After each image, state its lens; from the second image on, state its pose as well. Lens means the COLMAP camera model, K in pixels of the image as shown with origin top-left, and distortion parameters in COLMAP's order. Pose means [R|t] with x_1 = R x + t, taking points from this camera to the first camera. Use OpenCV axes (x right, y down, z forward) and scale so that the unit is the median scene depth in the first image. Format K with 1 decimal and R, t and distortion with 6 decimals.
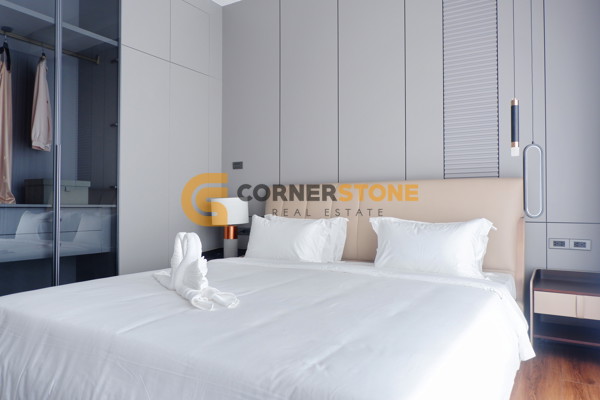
lens RADIAL K [[448.2, 0, 300.0], [0, 448.2, 200.0], [0, 0, 1]] dist [0.005290, -0.001964]
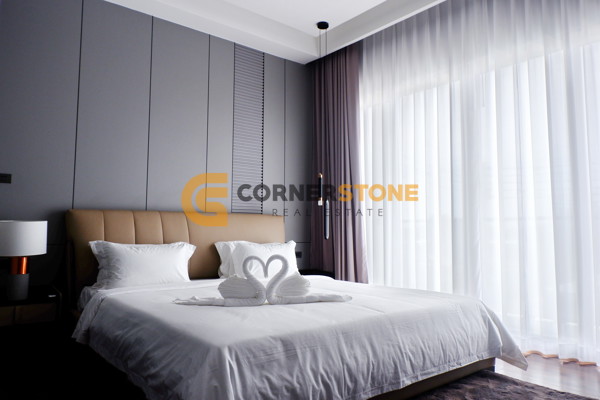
lens RADIAL K [[448.2, 0, 300.0], [0, 448.2, 200.0], [0, 0, 1]] dist [0.005290, -0.001964]
pose [[0.280128, 0.075735, 0.956970, -1.058665], [-0.018167, 0.997123, -0.073595, 0.010800], [-0.959791, 0.003231, 0.280698, 0.438012]]
